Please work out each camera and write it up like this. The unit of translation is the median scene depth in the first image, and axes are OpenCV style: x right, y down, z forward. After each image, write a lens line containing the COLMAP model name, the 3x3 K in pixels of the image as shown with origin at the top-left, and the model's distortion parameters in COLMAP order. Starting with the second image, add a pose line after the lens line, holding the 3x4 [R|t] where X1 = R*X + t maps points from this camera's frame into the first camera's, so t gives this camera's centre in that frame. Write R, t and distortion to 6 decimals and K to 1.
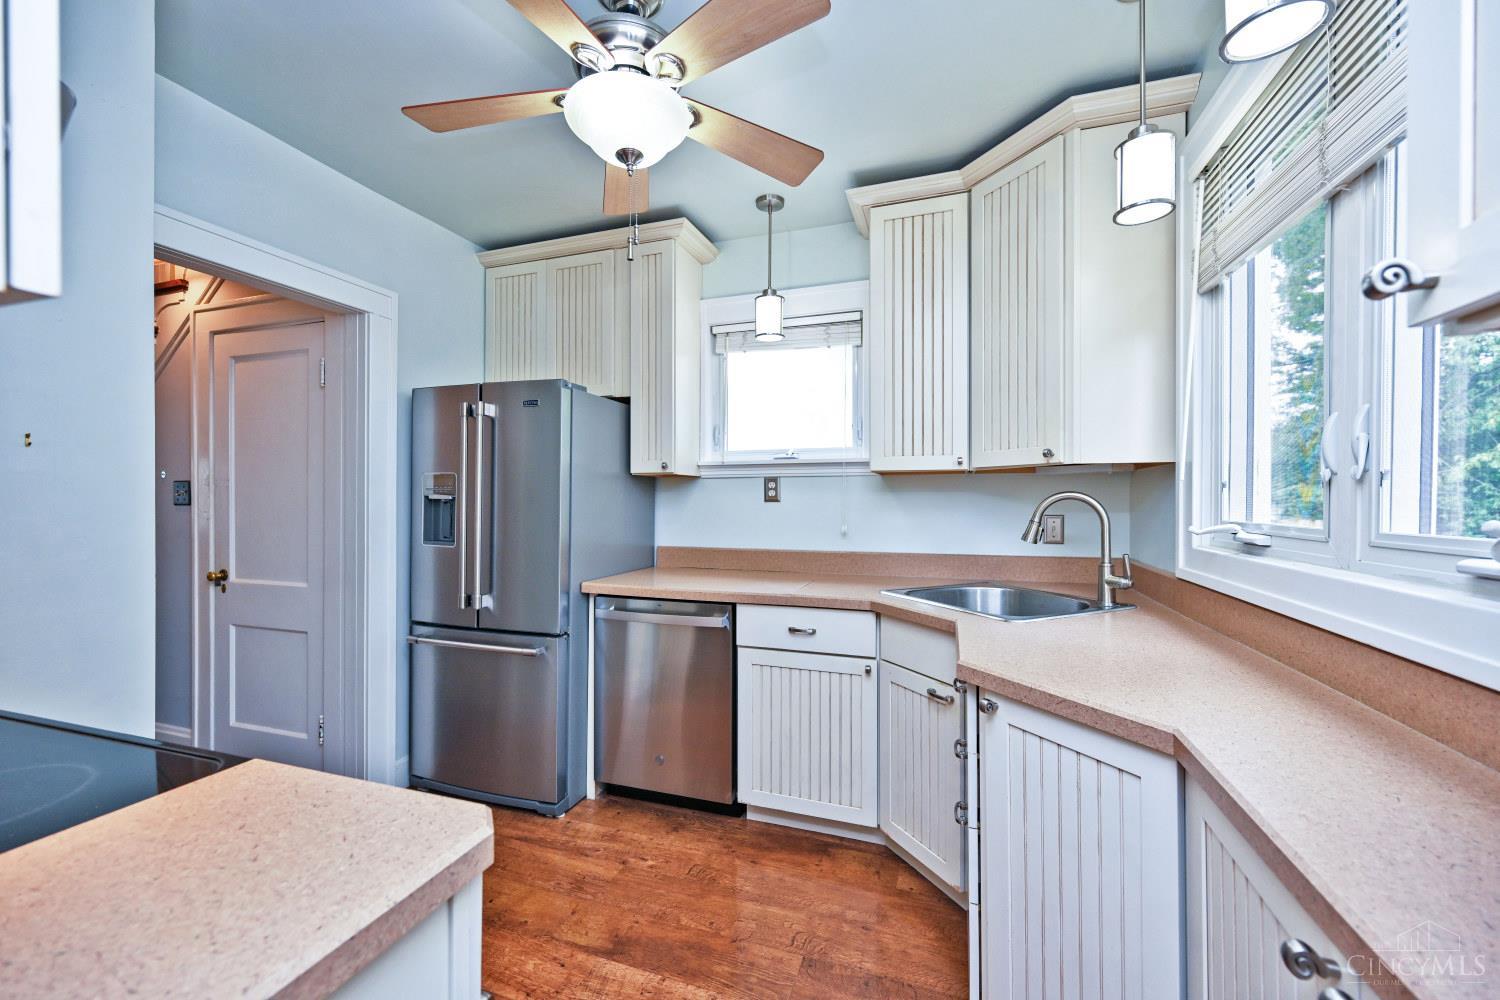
lens RADIAL K [[600.3, 0, 751.7], [0, 600.3, 492.9], [0, 0, 1]] dist [0.002612, 0.000647]
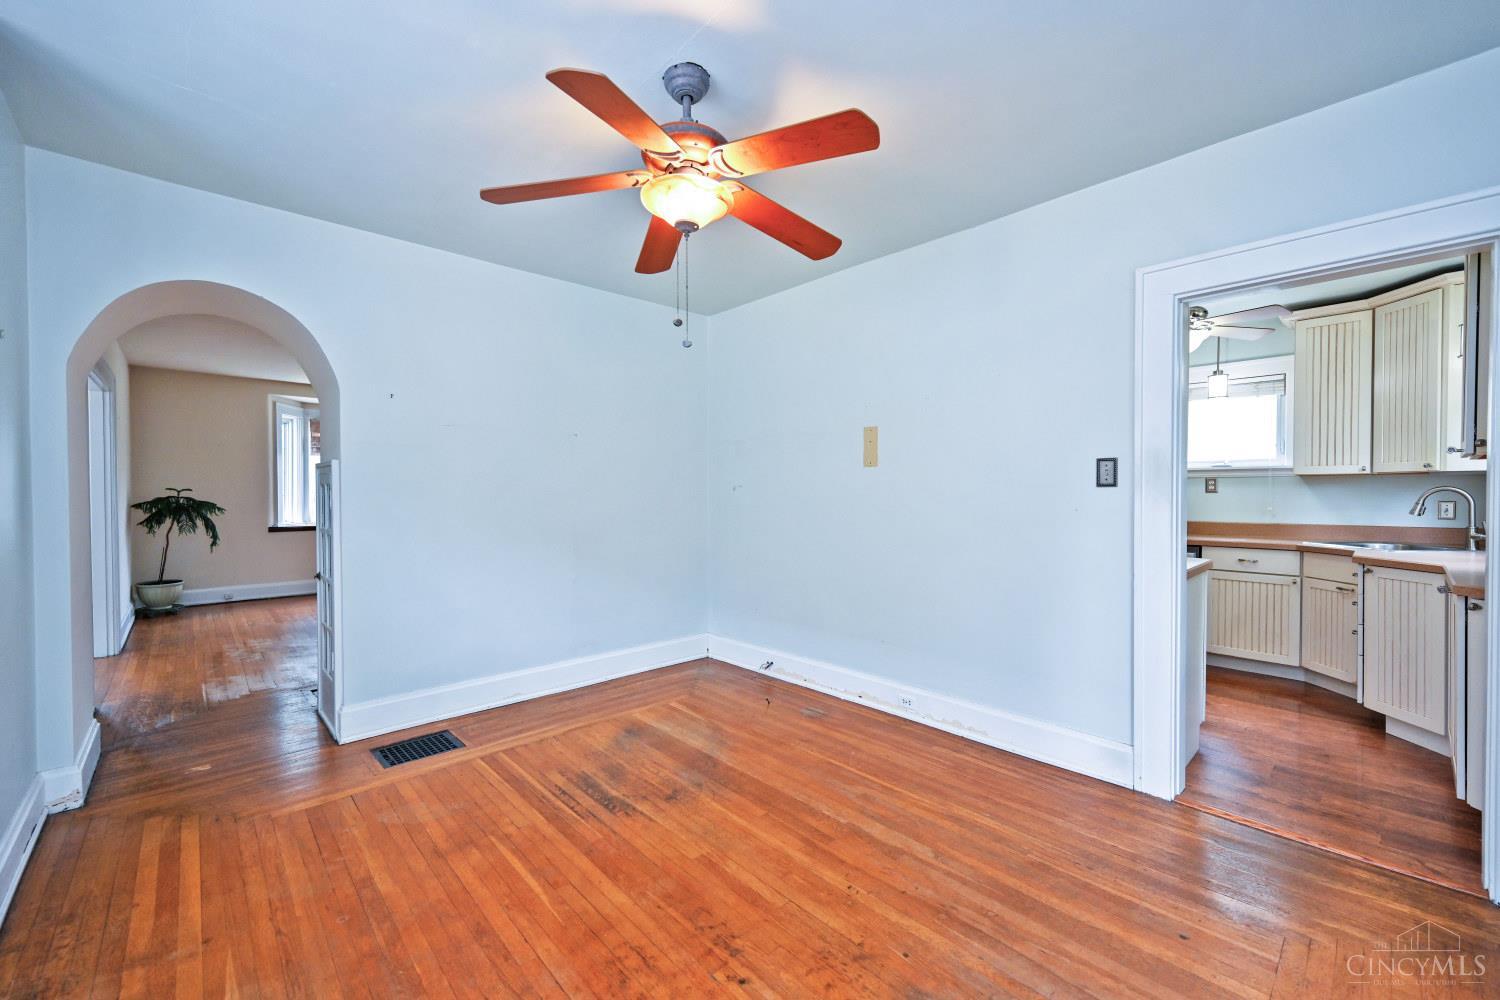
lens RADIAL K [[600.3, 0, 760.8], [0, 600.3, 489.3], [0, 0, 1]] dist [0.002612, 0.000647]
pose [[0.883489, 0.009957, -0.468346, -0.378892], [-0.011505, 0.999934, -0.000443, 0.027168], [0.468311, 0.005780, 0.883545, -1.362744]]
